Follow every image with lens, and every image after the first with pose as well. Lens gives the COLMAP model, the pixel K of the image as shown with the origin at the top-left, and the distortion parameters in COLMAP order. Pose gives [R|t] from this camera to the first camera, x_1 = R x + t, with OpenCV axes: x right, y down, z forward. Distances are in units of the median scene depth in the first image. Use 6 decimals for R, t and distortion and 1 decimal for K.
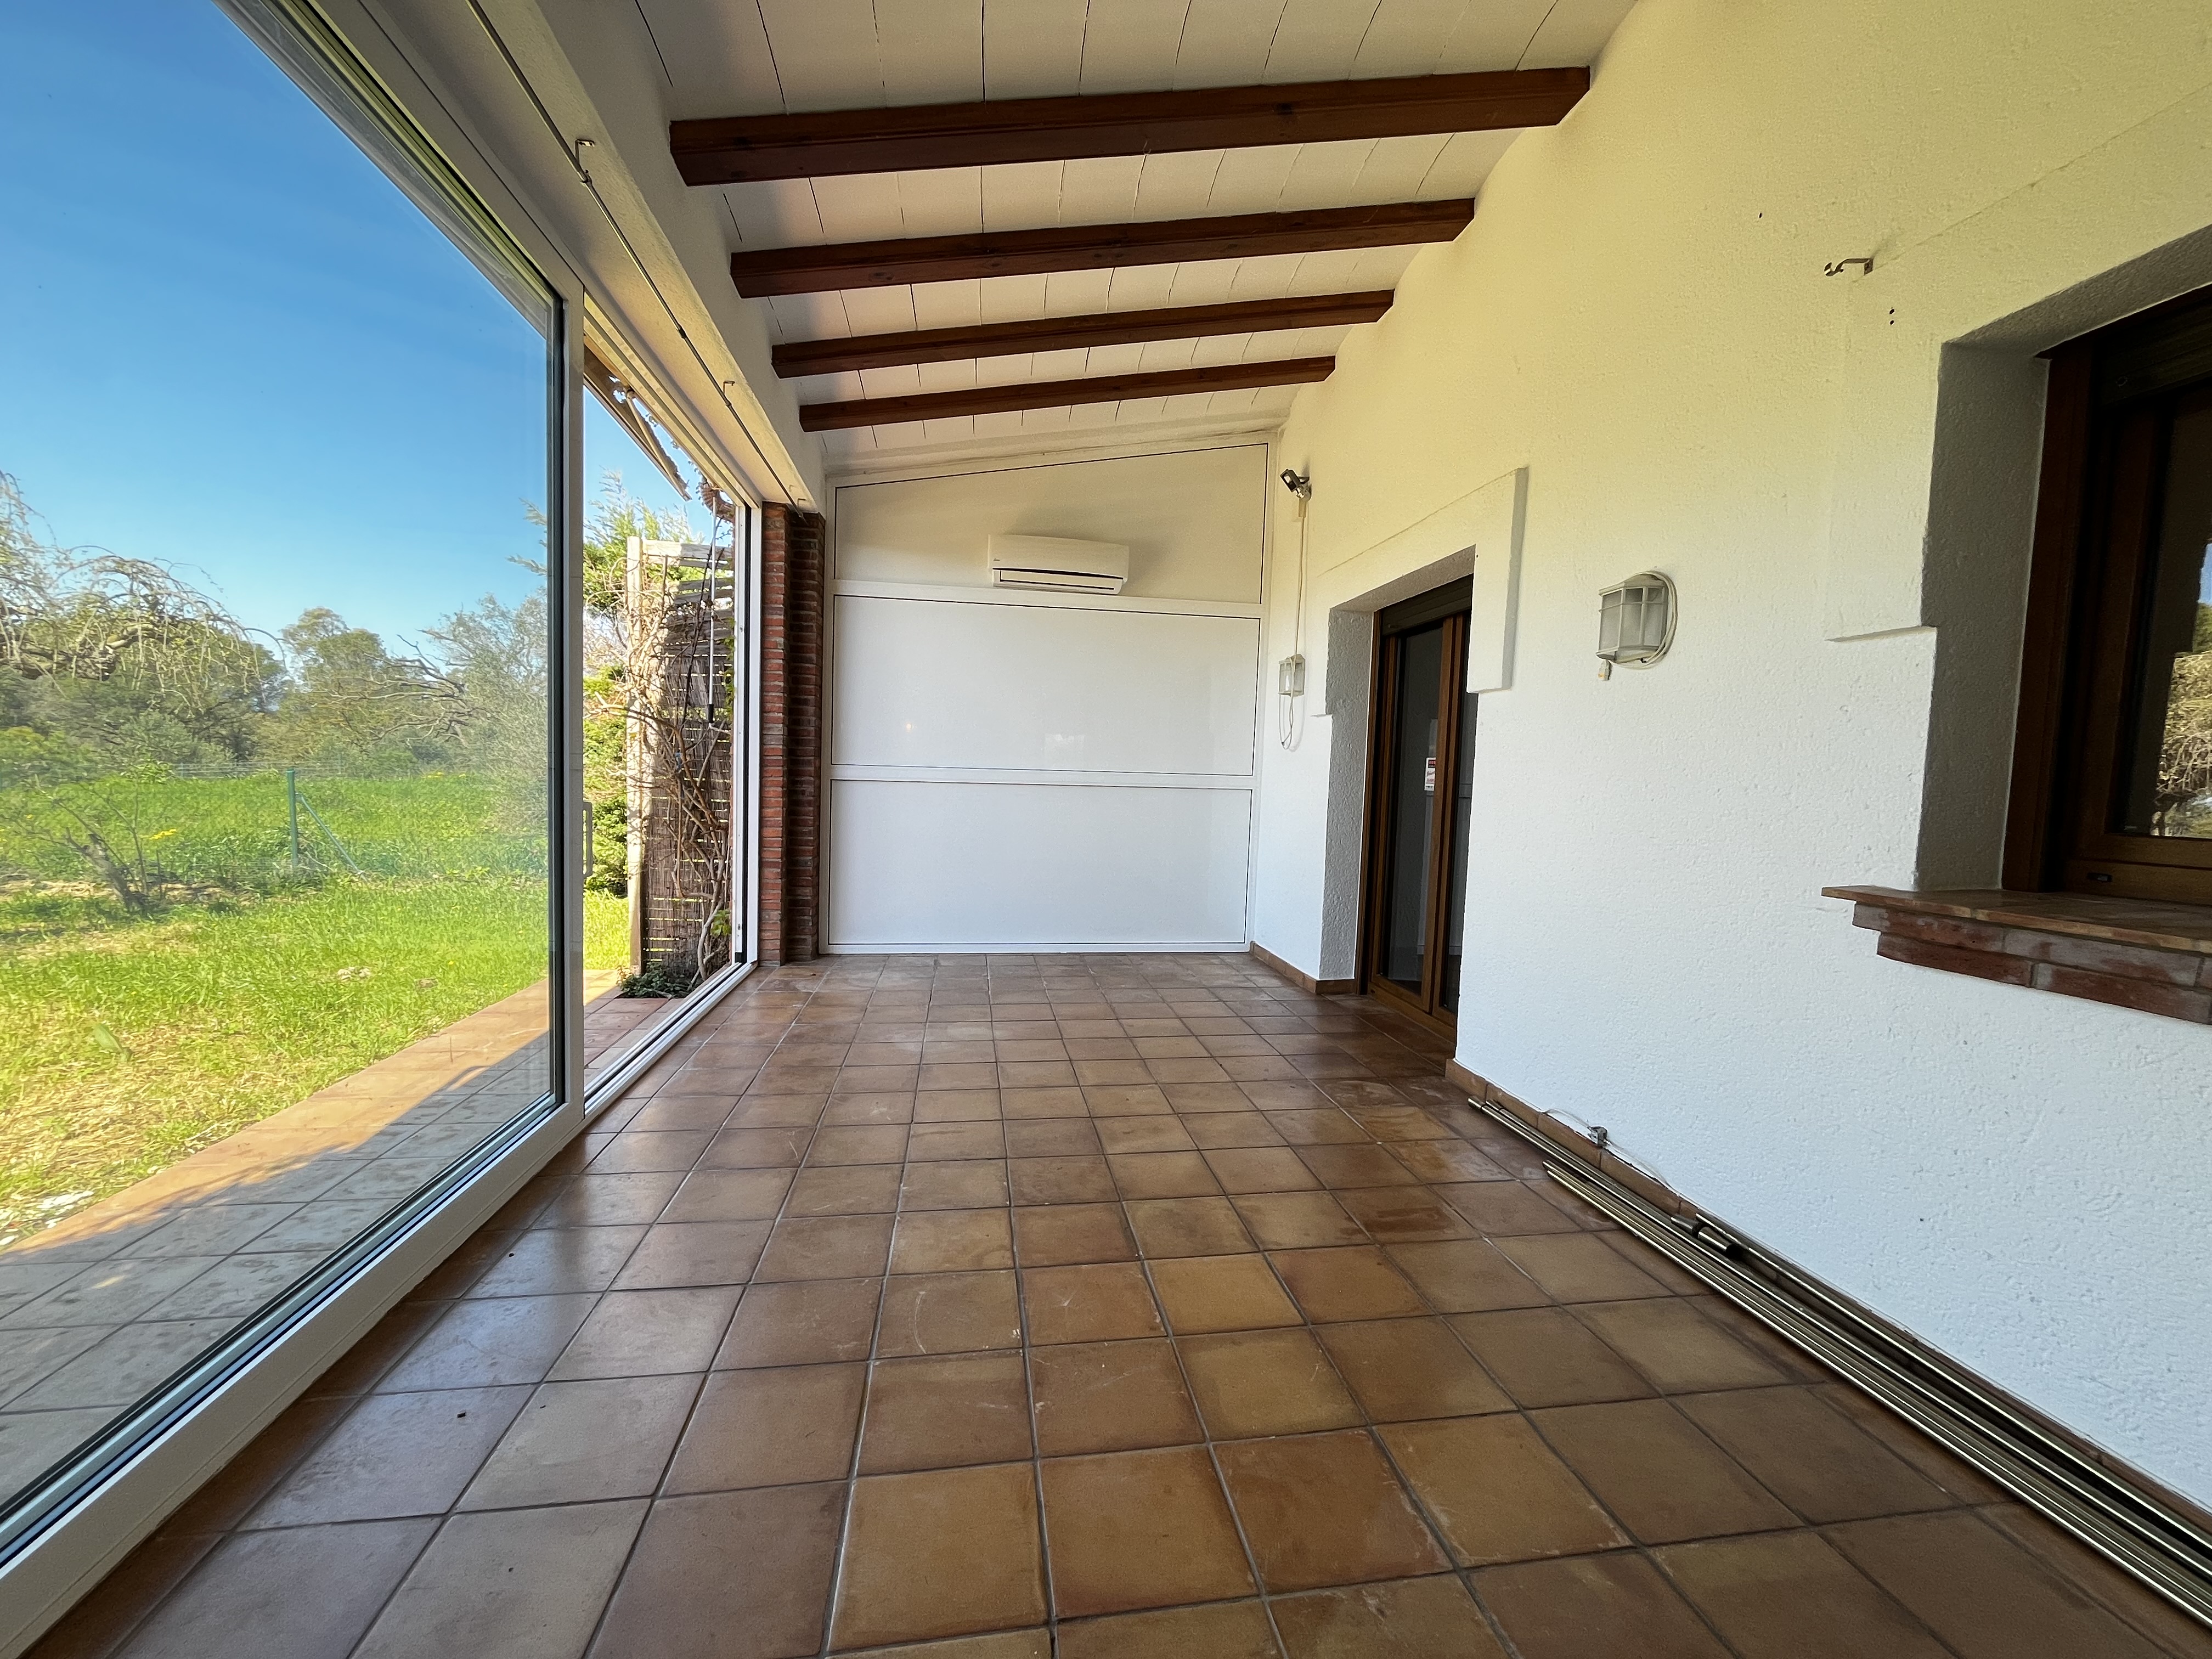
lens RADIAL K [[892.9, 0, 1109.7], [0, 892.9, 831.0], [0, 0, 1]] dist [-0.003173, -0.000284]
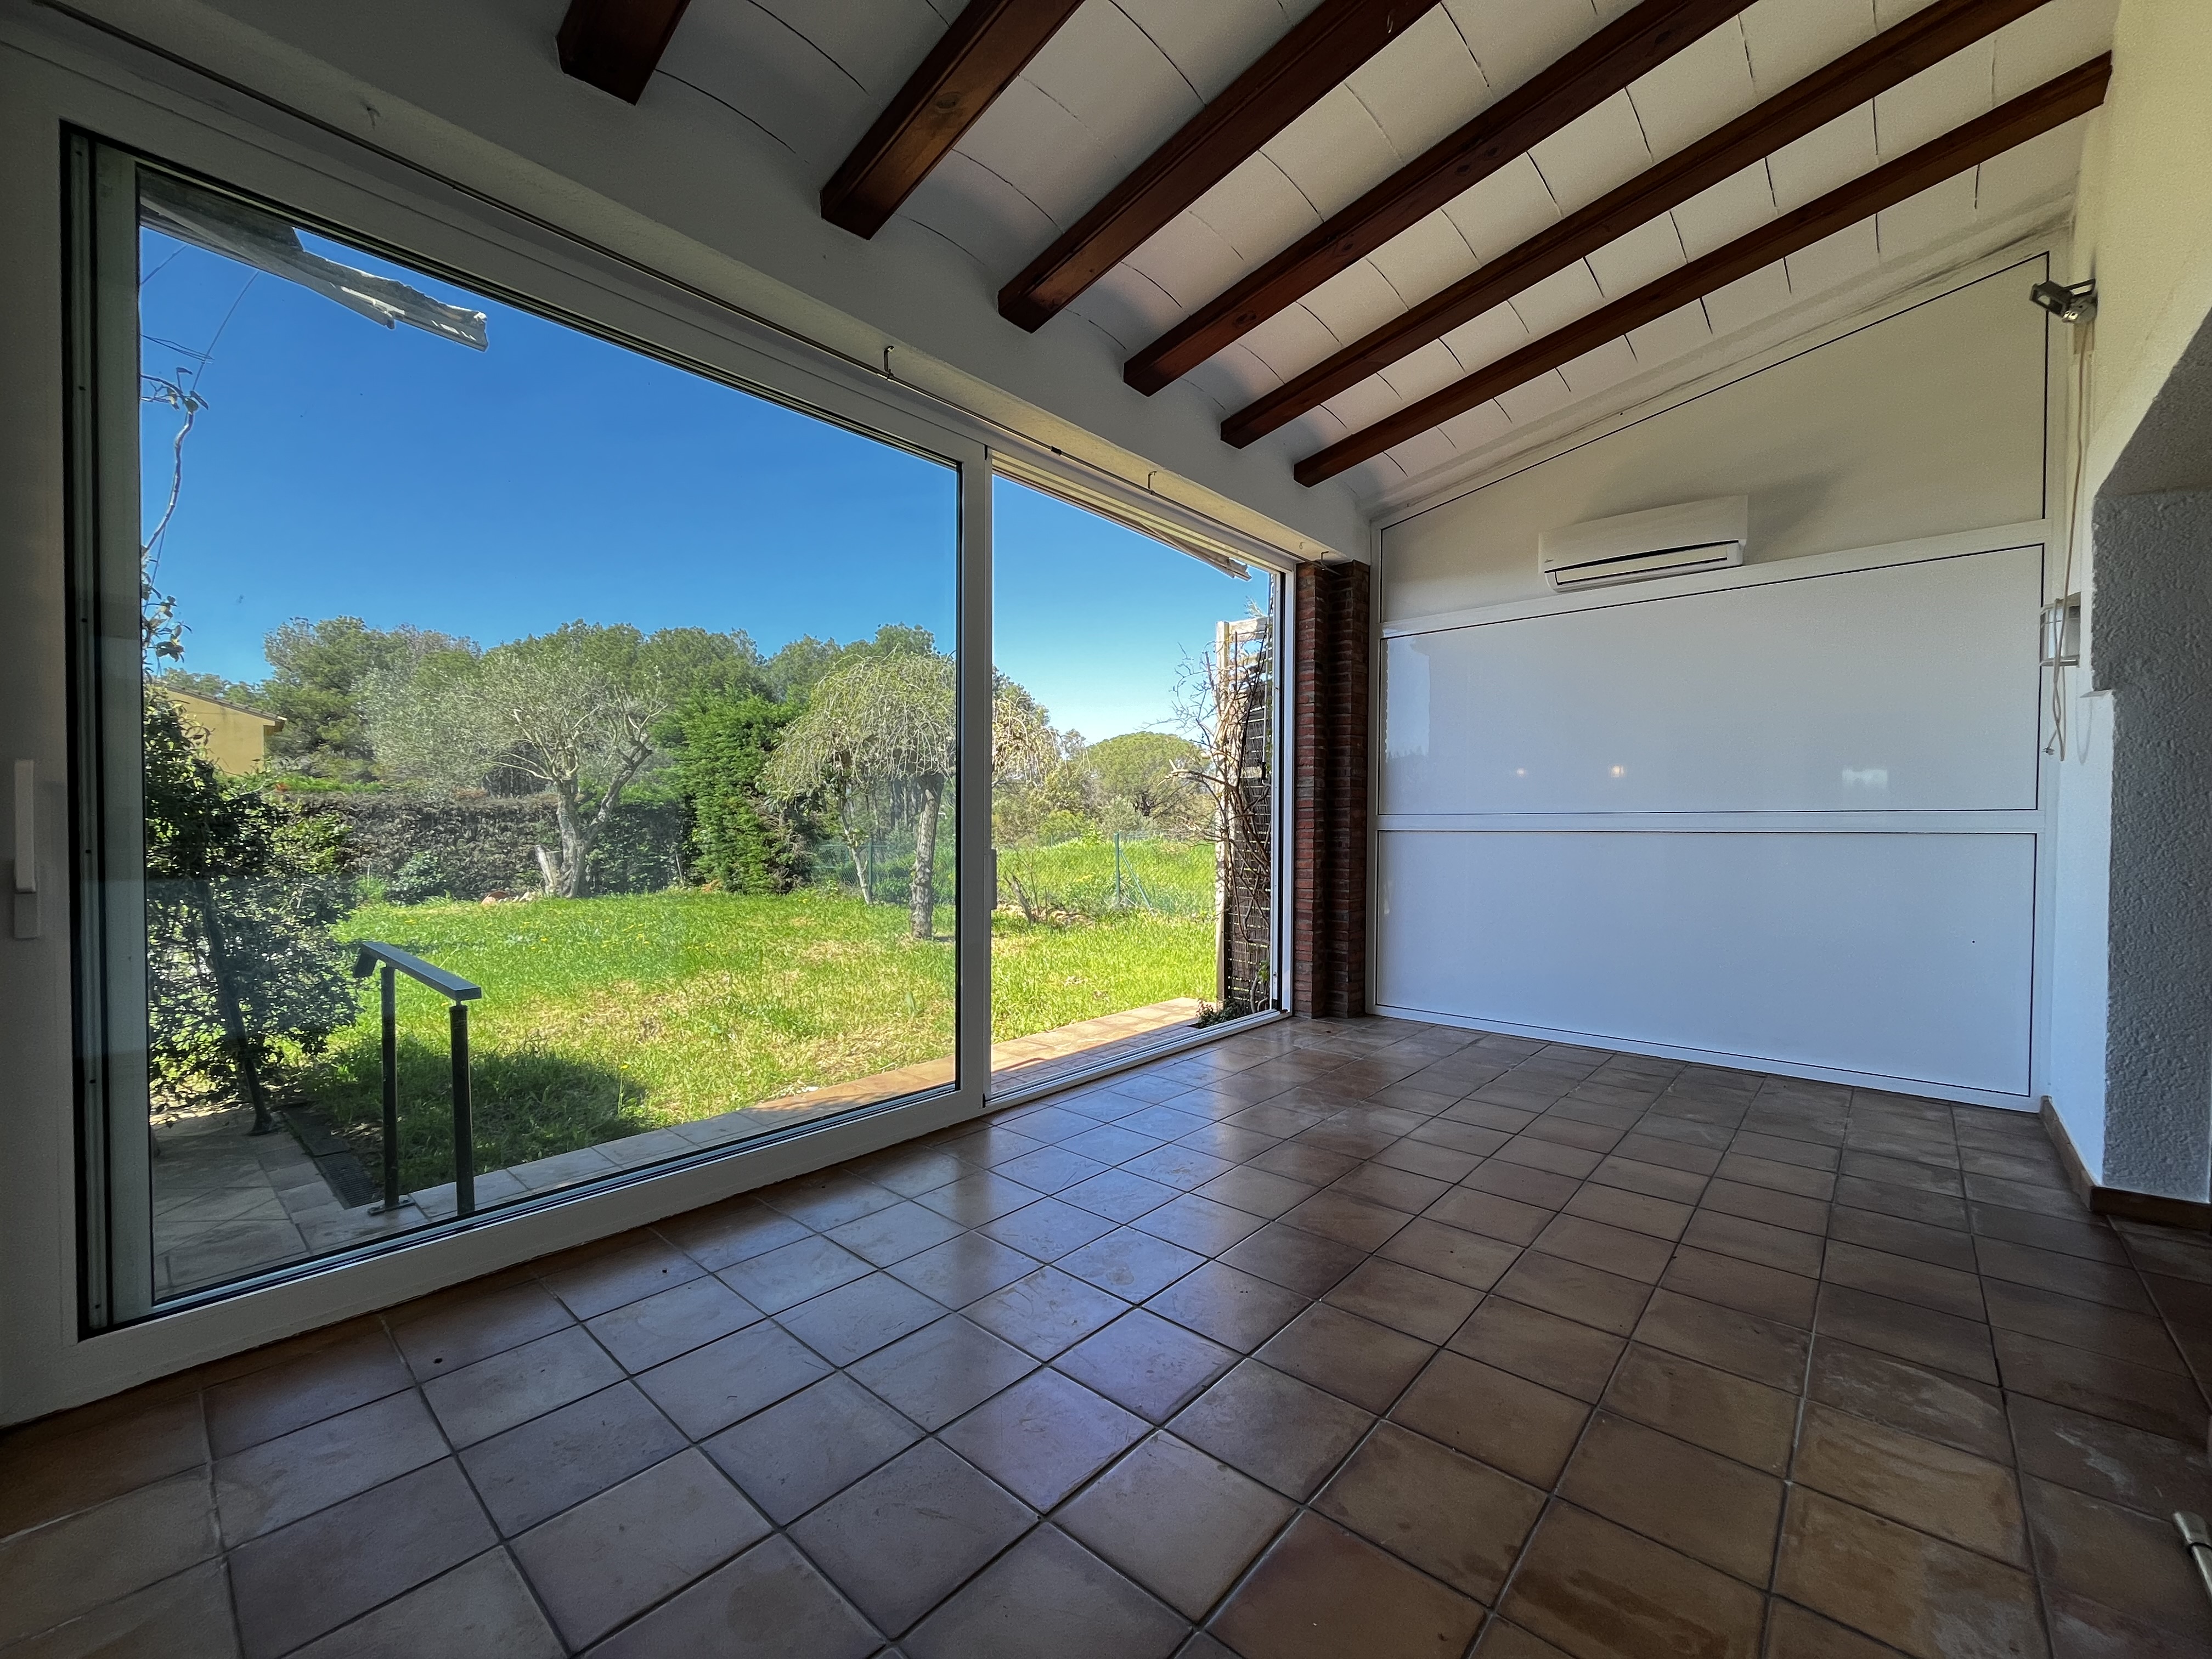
lens RADIAL K [[892.9, 0, 1107.4], [0, 892.9, 834.7], [0, 0, 1]] dist [-0.003173, -0.000284]
pose [[0.634825, -0.016840, -0.772473, 0.260738], [-0.029983, 0.998472, -0.046408, -0.000425], [0.772074, 0.052622, 0.633350, 0.185319]]
